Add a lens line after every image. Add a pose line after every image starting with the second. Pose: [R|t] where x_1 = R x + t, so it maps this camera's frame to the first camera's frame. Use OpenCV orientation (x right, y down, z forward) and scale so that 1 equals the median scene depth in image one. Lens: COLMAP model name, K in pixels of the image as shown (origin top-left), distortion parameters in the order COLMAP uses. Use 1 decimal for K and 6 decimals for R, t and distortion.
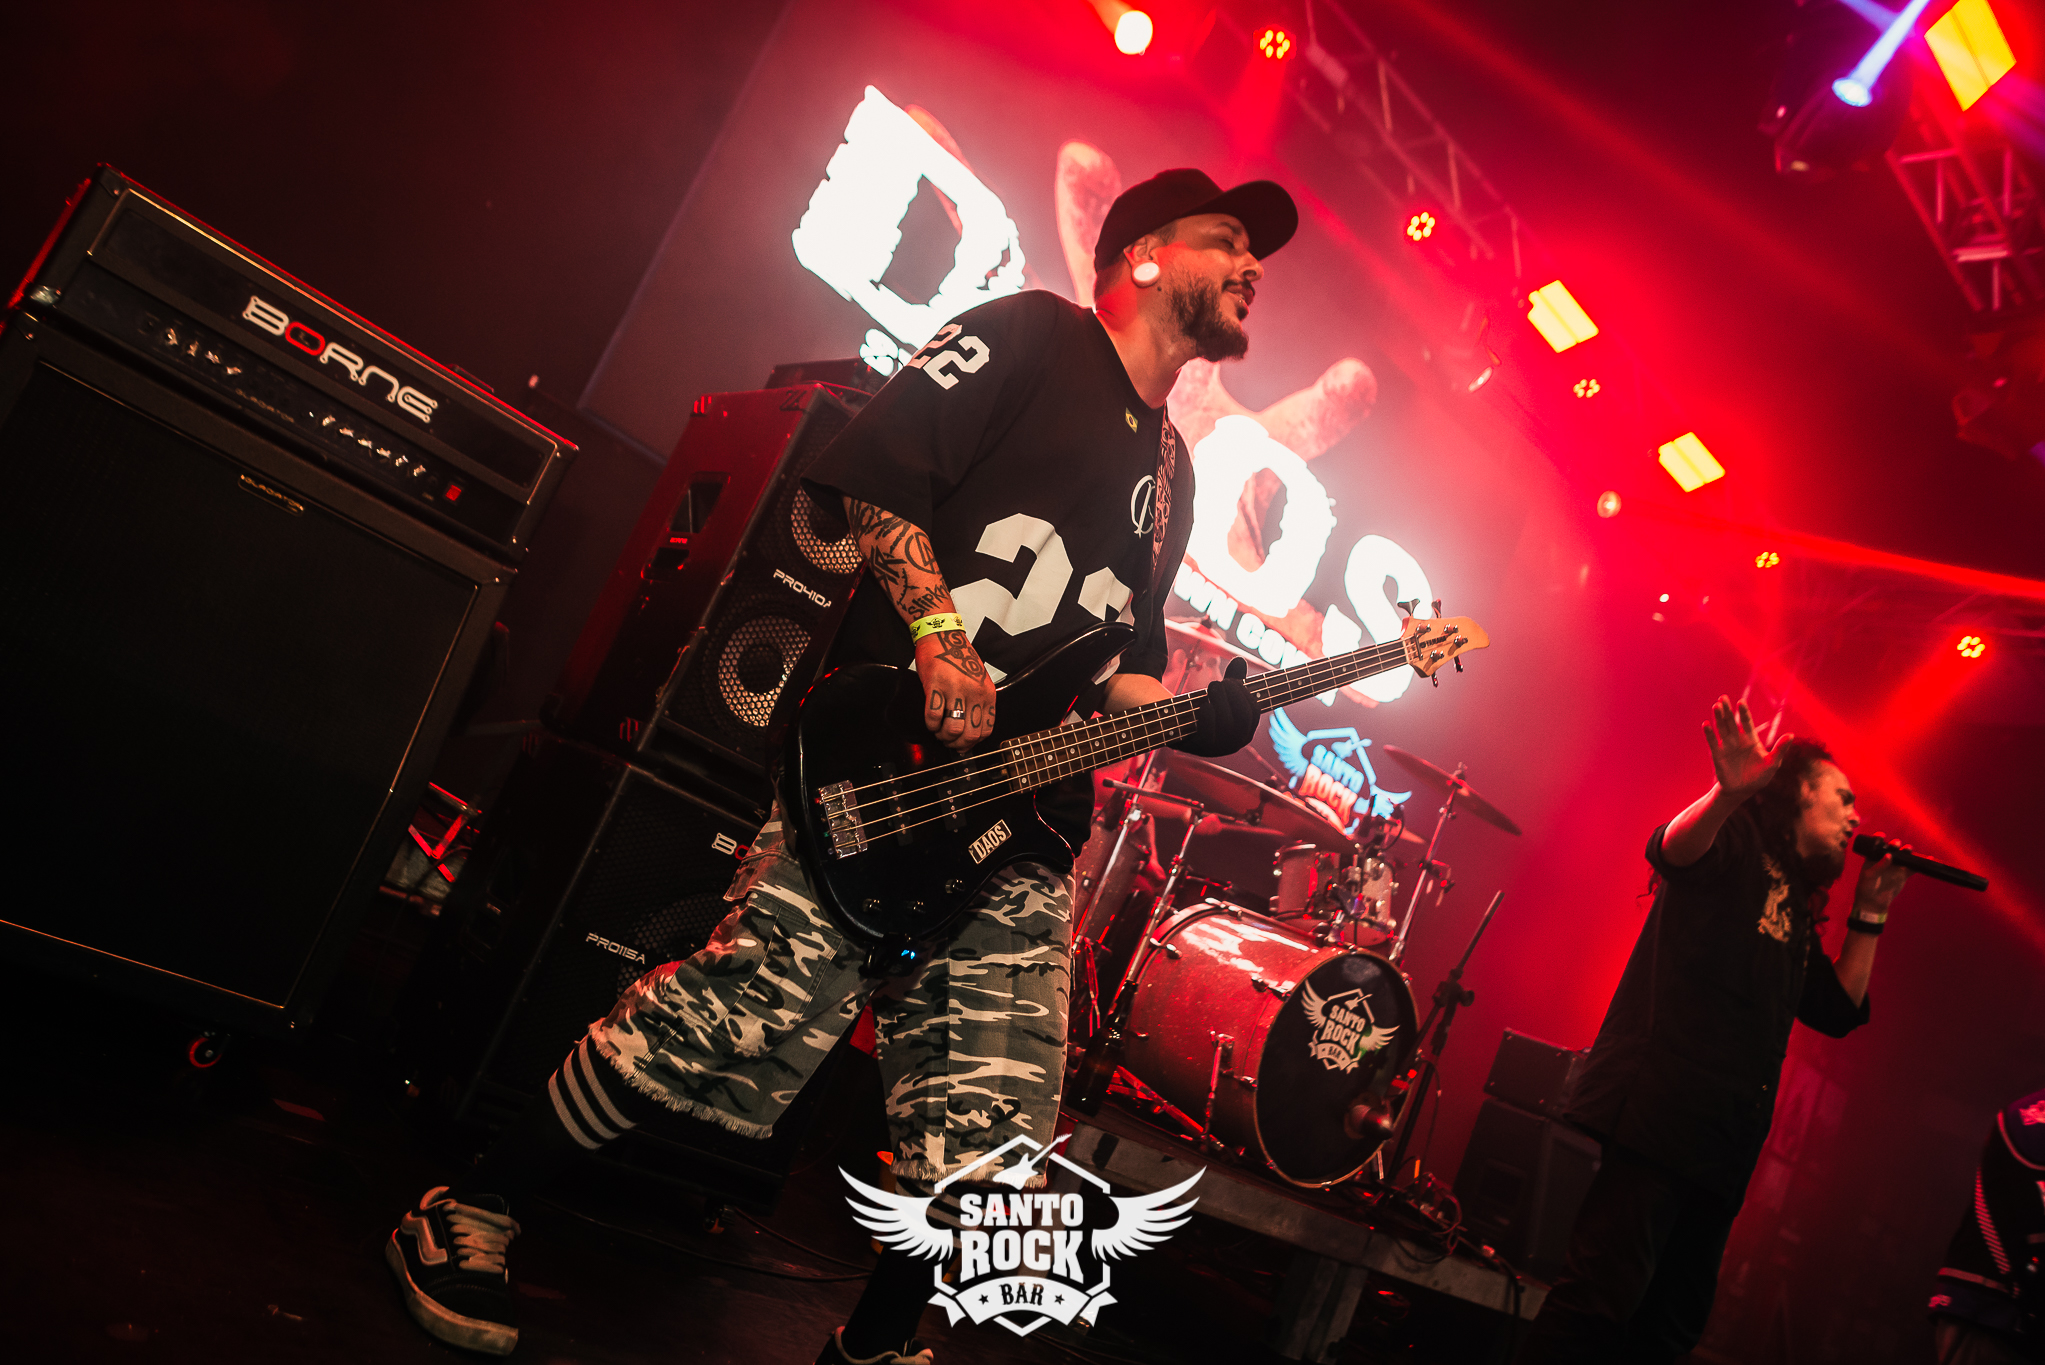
lens RADIAL K [[1554.4, 0, 1022.5], [0, 1554.4, 682.5], [0, 0, 1]] dist [-0.077233, 0.097202]
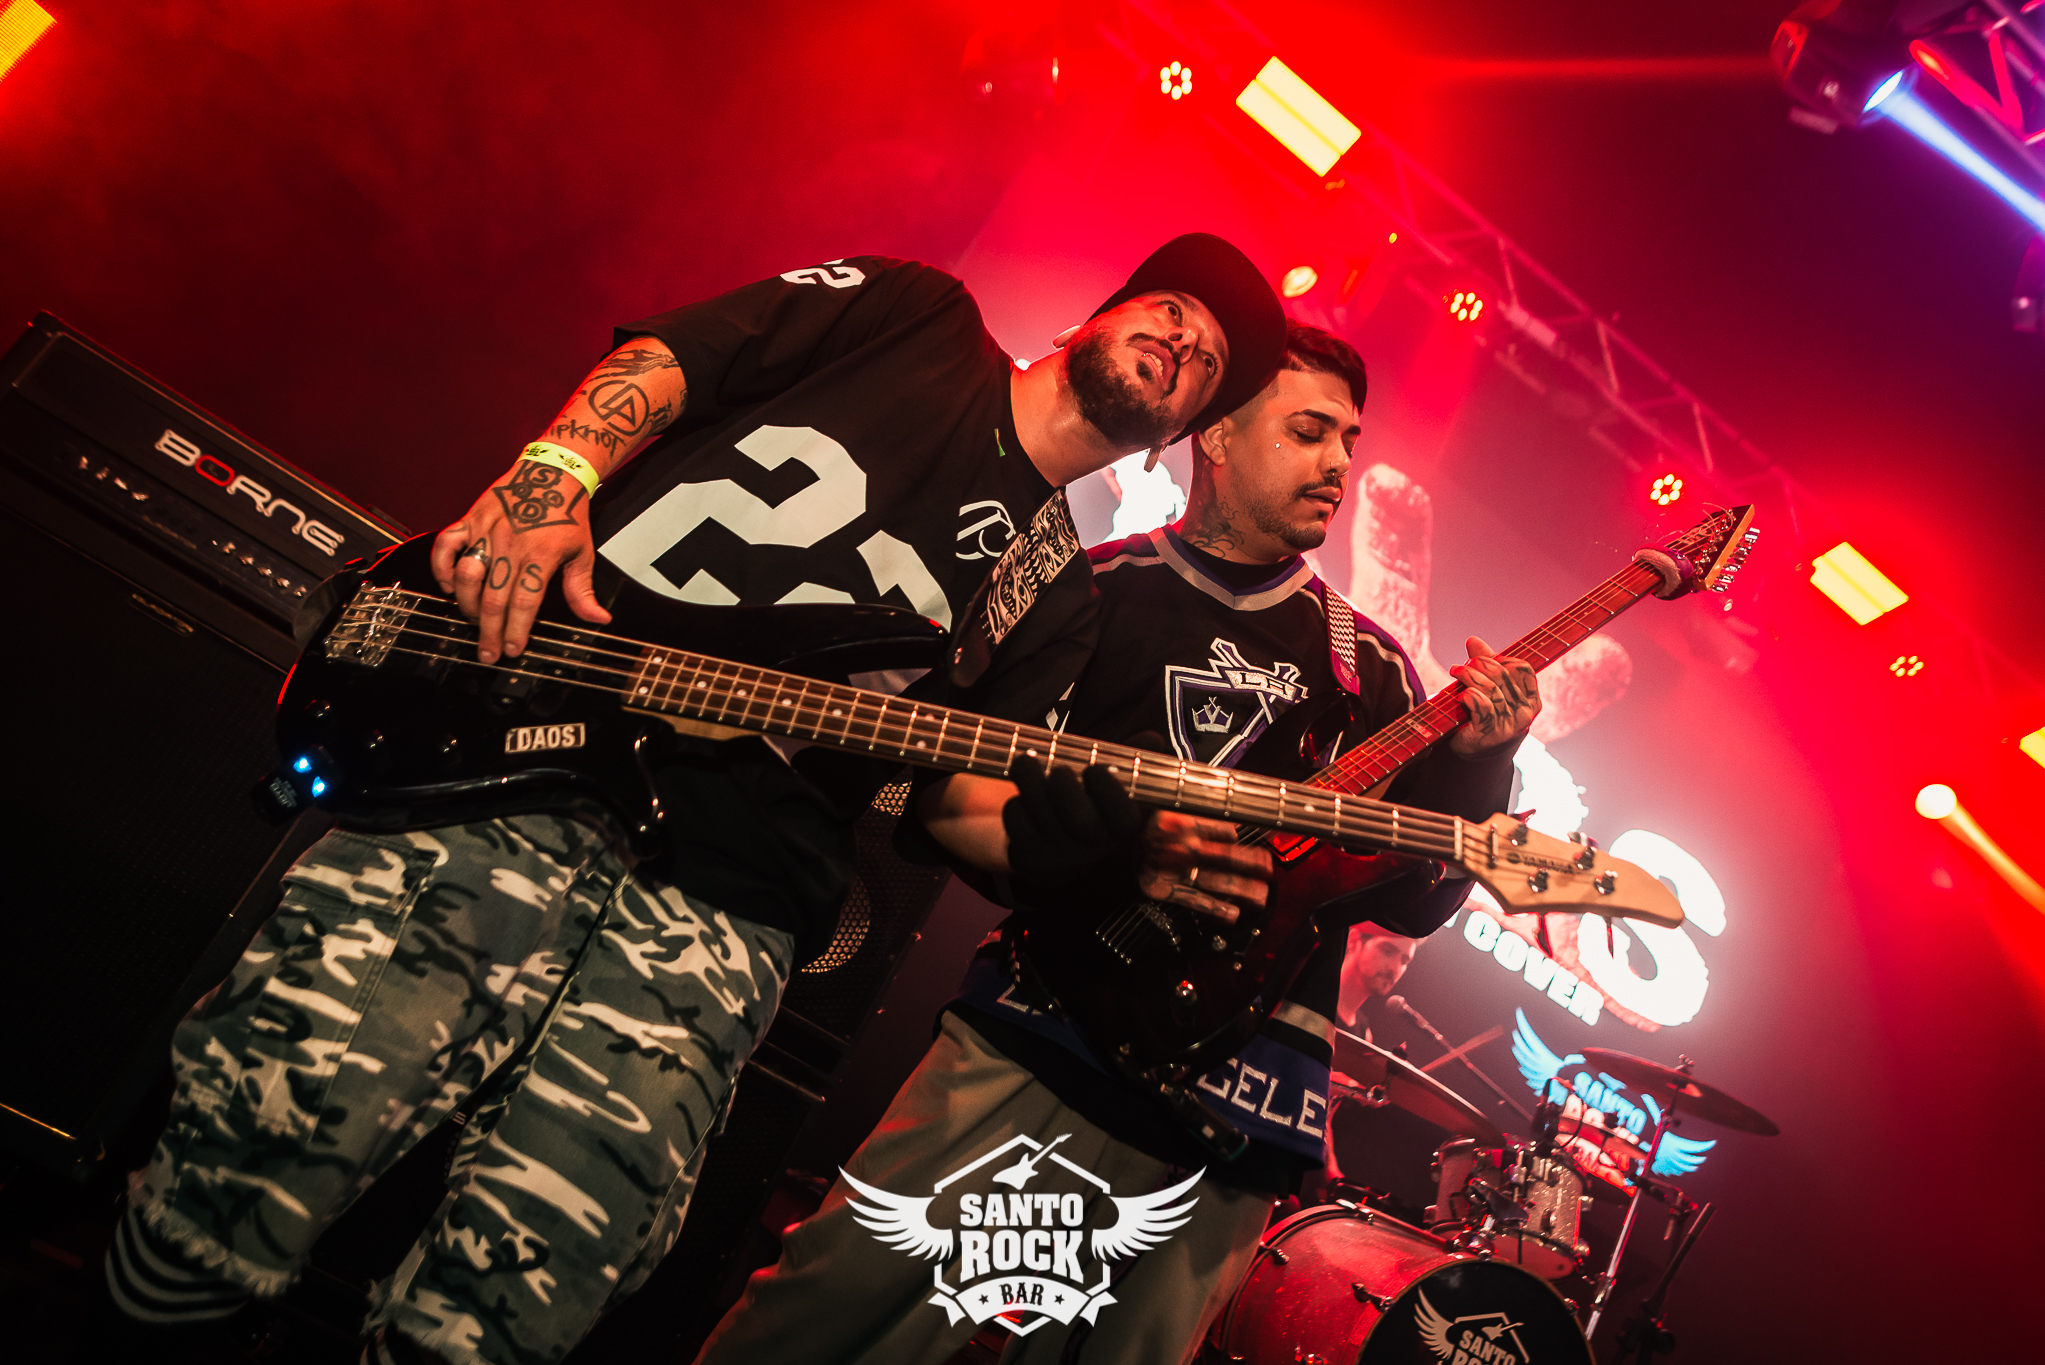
lens RADIAL K [[1554.4, 0, 1022.5], [0, 1554.4, 682.5], [0, 0, 1]] dist [-0.077233, 0.097202]
pose [[0.964346, -0.033690, -0.262492, 0.198797], [-0.036015, 0.965930, -0.256286, 0.097584], [0.262183, 0.256602, 0.930277, 0.127374]]
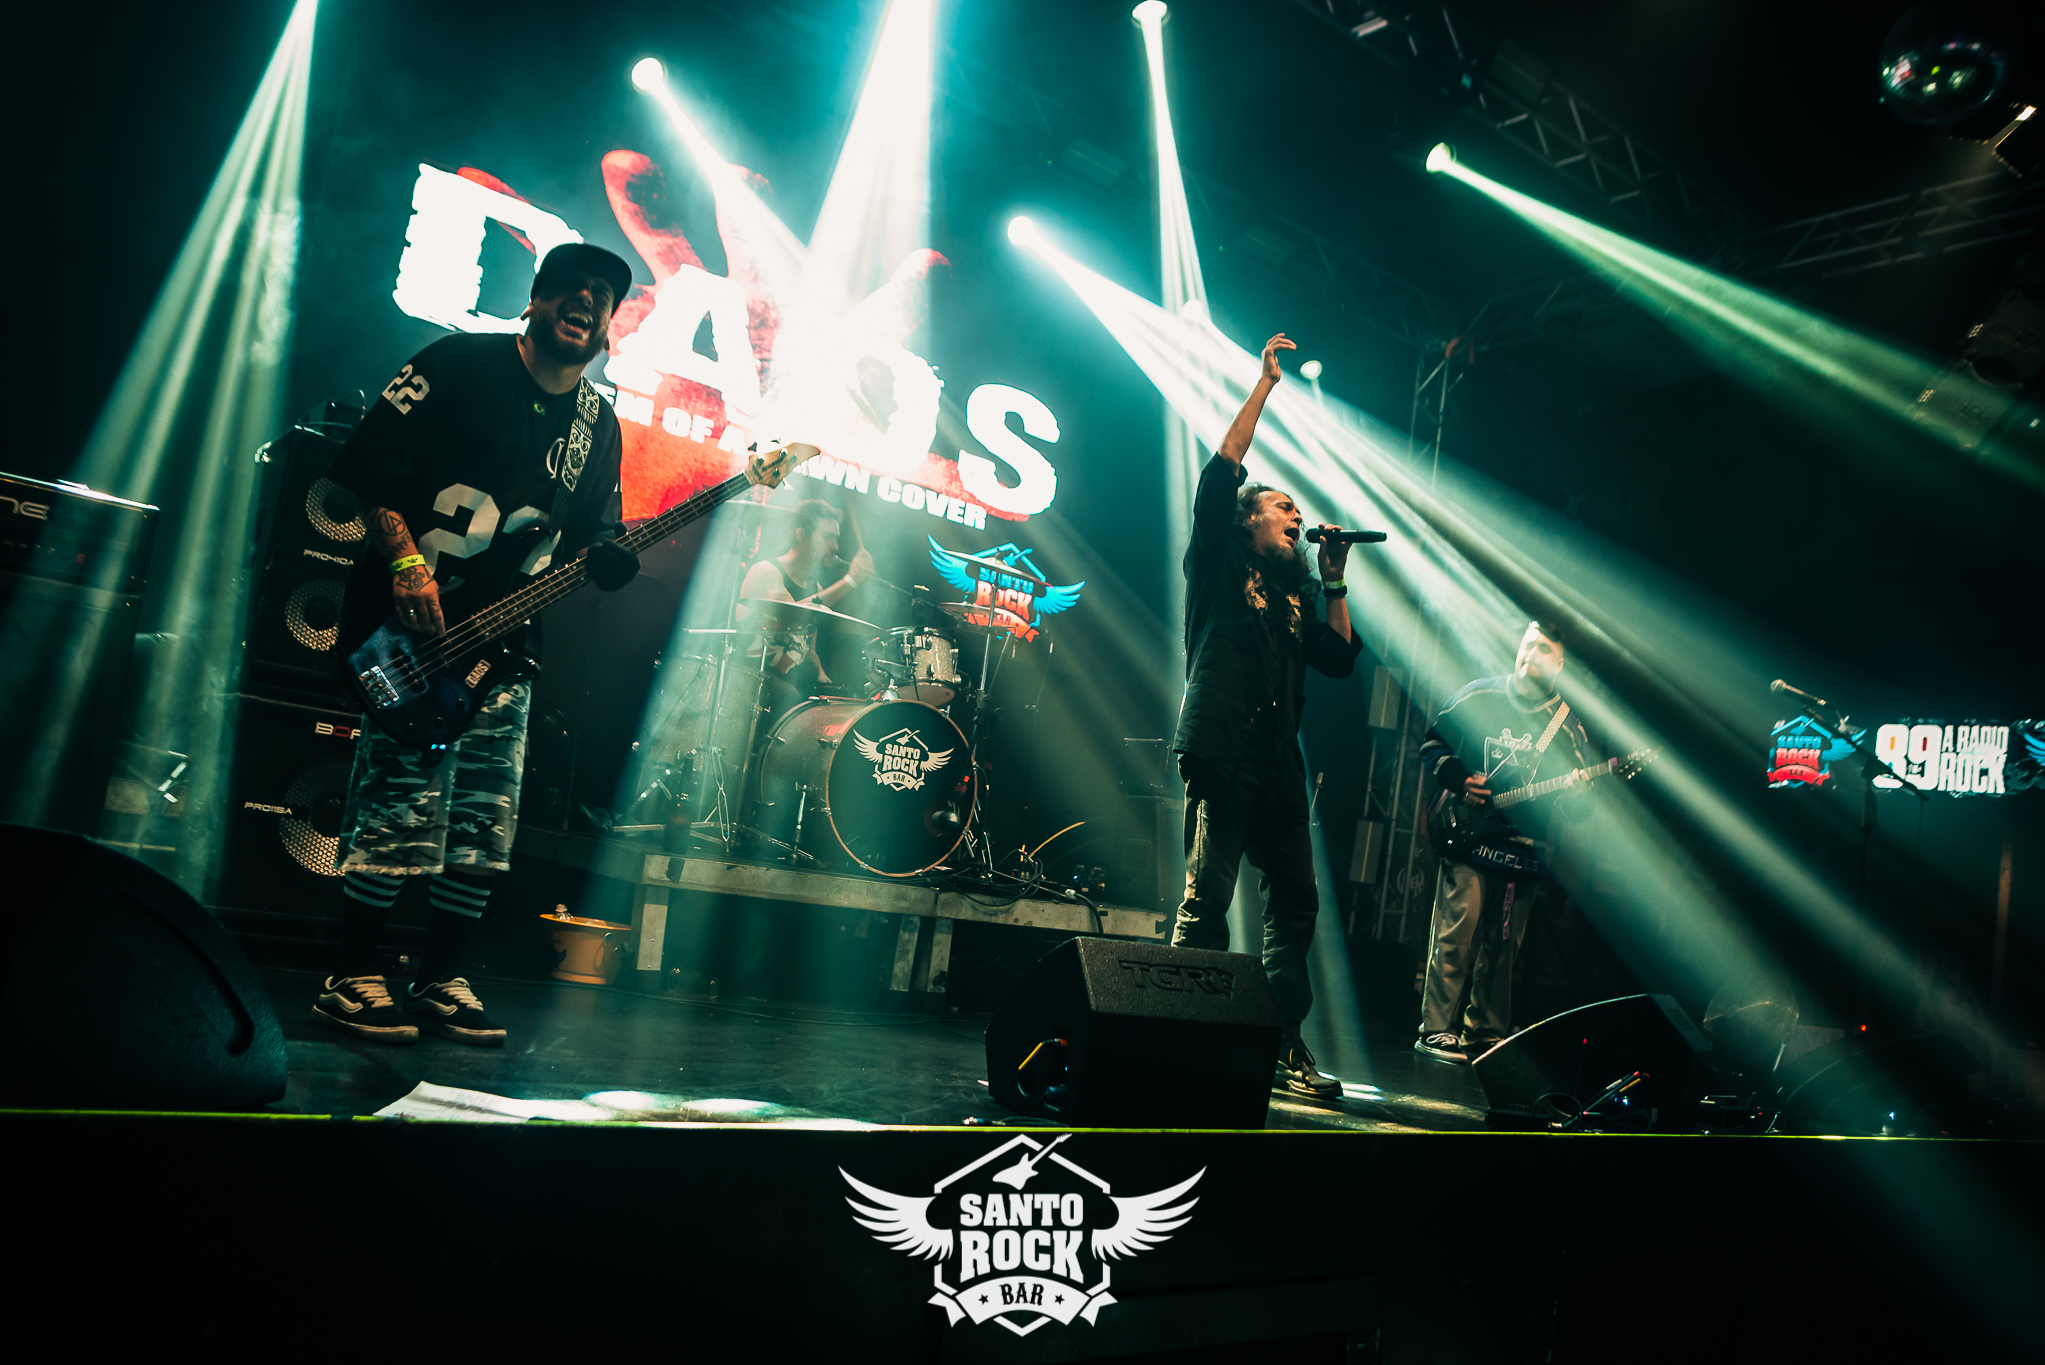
lens RADIAL K [[1554.4, 0, 1022.5], [0, 1554.4, 682.5], [0, 0, 1]] dist [-0.077233, 0.097202]
pose [[0.962866, -0.269072, -0.022122, 0.359623], [0.269926, 0.961073, 0.058987, 0.106909], [0.005389, -0.062768, 0.998014, -0.364570]]
